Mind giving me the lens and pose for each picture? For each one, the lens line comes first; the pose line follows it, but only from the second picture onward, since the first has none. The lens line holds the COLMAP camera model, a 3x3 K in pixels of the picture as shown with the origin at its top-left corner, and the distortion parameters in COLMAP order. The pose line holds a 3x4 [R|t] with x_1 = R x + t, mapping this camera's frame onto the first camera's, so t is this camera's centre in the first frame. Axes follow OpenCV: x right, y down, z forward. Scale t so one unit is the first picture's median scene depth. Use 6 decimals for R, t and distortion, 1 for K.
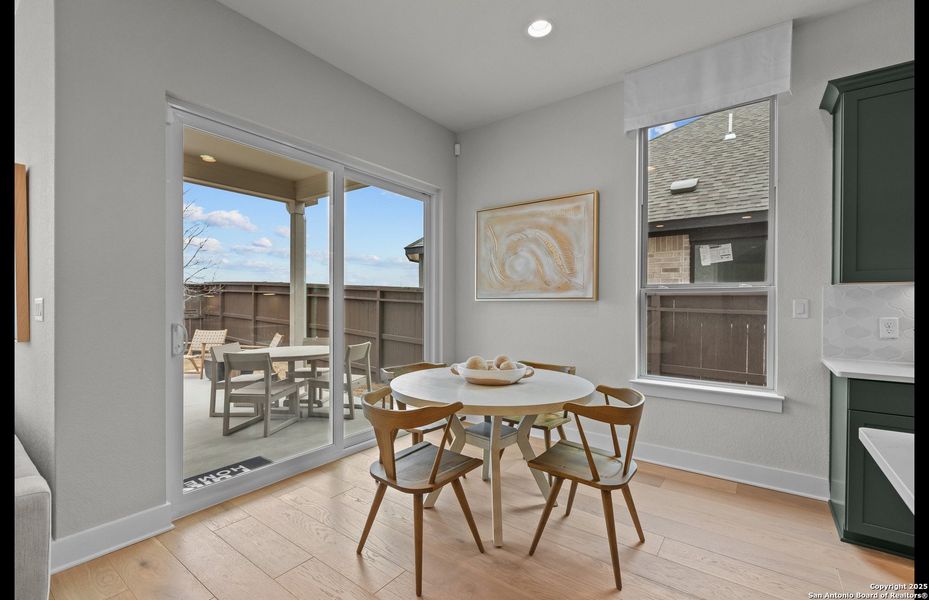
lens RADIAL K [[403.1, 0, 462.2], [0, 403.1, 305.4], [0, 0, 1]] dist [0.003257, -0.002408]
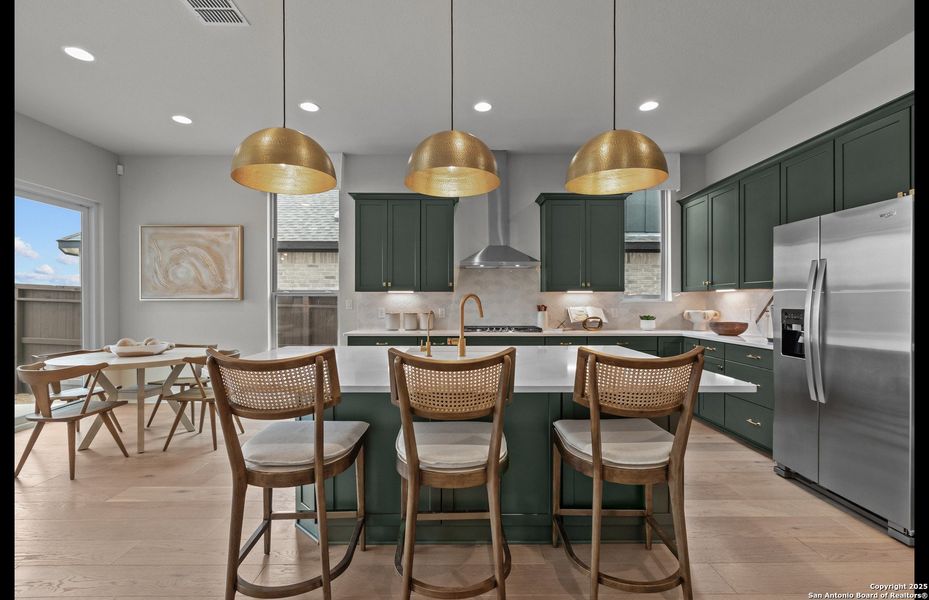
lens RADIAL K [[403.1, 0, 462.4], [0, 403.1, 304.7], [0, 0, 1]] dist [0.003257, -0.002408]
pose [[0.798574, -0.007633, 0.601848, 0.089592], [0.007331, 0.999969, 0.002955, 0.005599], [-0.601852, 0.002053, 0.798605, -0.636208]]
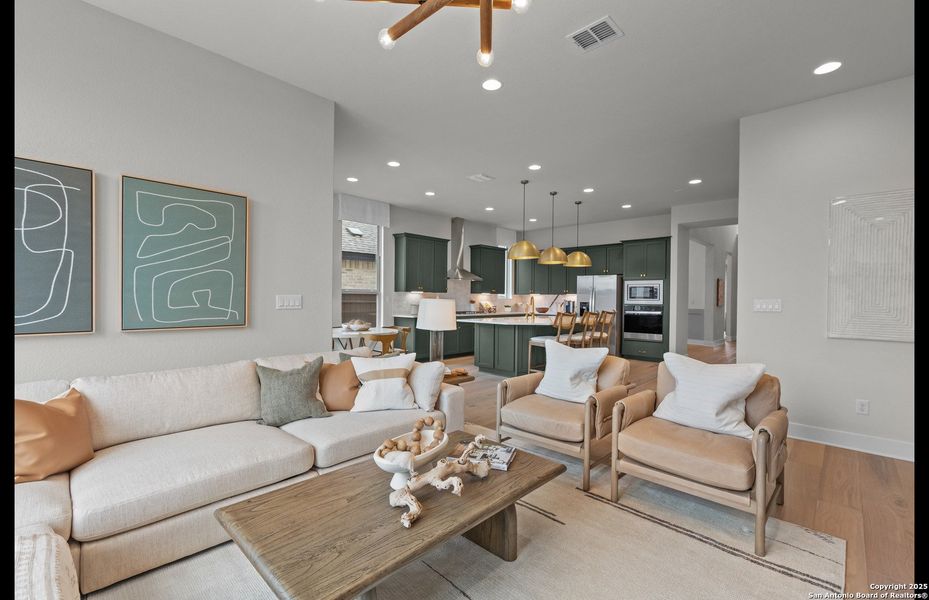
lens RADIAL K [[403.1, 0, 465.8], [0, 403.1, 296.3], [0, 0, 1]] dist [0.003257, -0.002408]
pose [[0.113509, 0.001757, 0.993535, -1.579710], [-0.005005, 0.999987, -0.001197, -0.010388], [-0.993524, -0.004837, 0.113516, 0.063341]]
